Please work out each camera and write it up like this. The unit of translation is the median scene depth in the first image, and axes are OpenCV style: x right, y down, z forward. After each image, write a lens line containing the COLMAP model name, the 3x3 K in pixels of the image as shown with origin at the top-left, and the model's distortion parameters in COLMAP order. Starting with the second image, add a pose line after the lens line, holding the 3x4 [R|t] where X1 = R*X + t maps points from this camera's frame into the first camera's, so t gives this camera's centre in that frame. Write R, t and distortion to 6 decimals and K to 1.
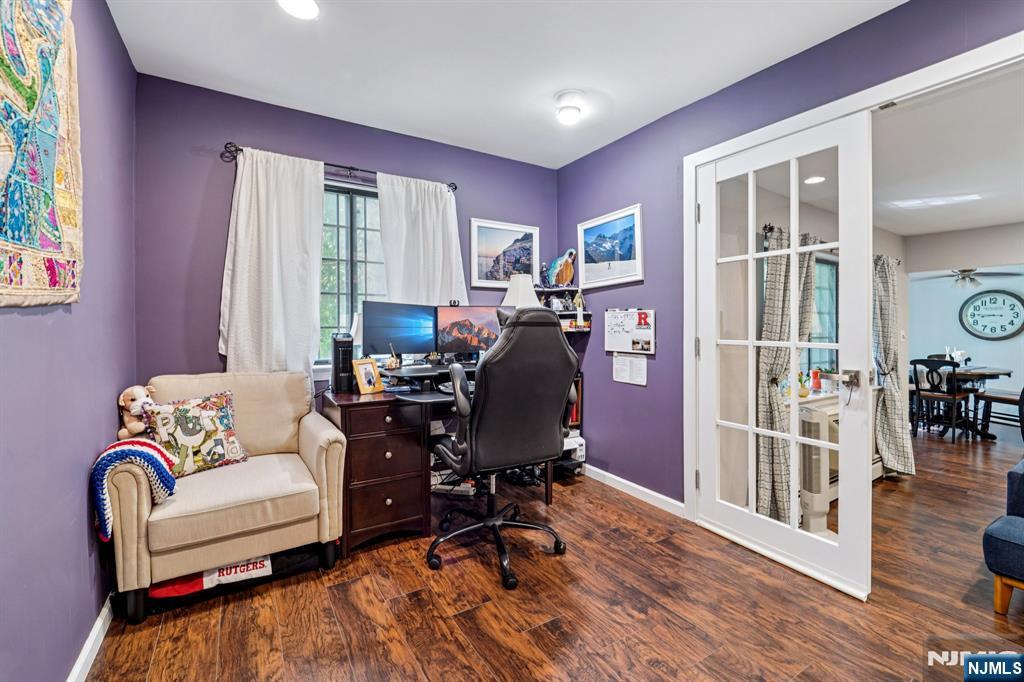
lens RADIAL K [[440.7, 0, 510.9], [0, 440.7, 329.7], [0, 0, 1]] dist [-0.030496, 0.000166]
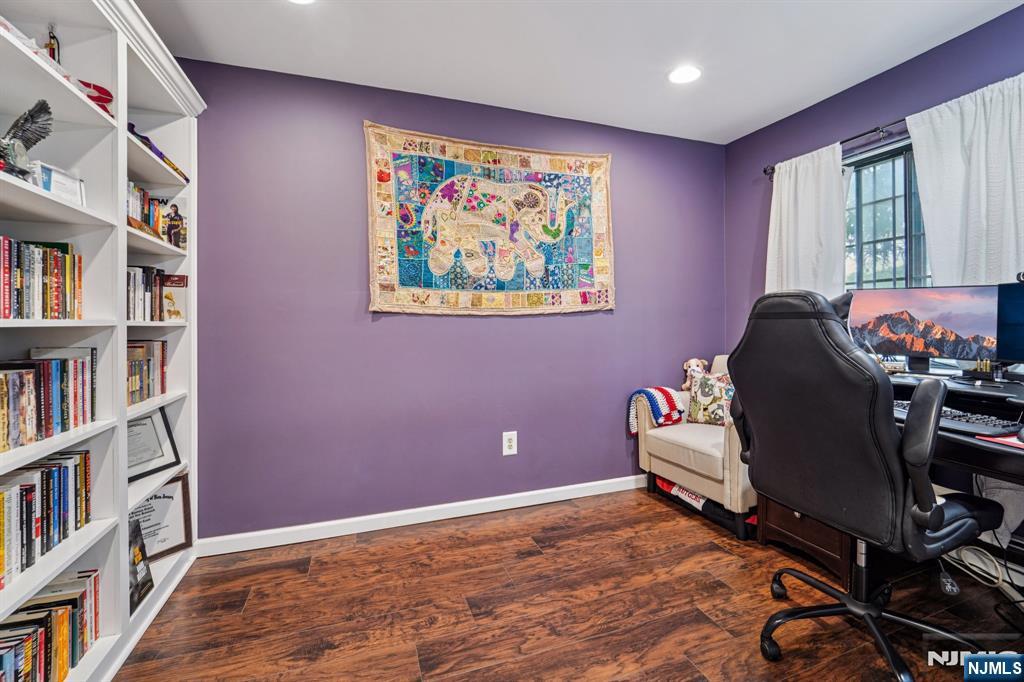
lens RADIAL K [[439.7, 0, 511.5], [0, 439.7, 317.6], [0, 0, 1]] dist [0.000270, -0.000003]
pose [[-0.199862, -0.000969, -0.979824, 0.827003], [-0.001139, 0.999999, -0.000757, -0.015407], [0.979823, 0.000965, -0.199863, 0.673142]]
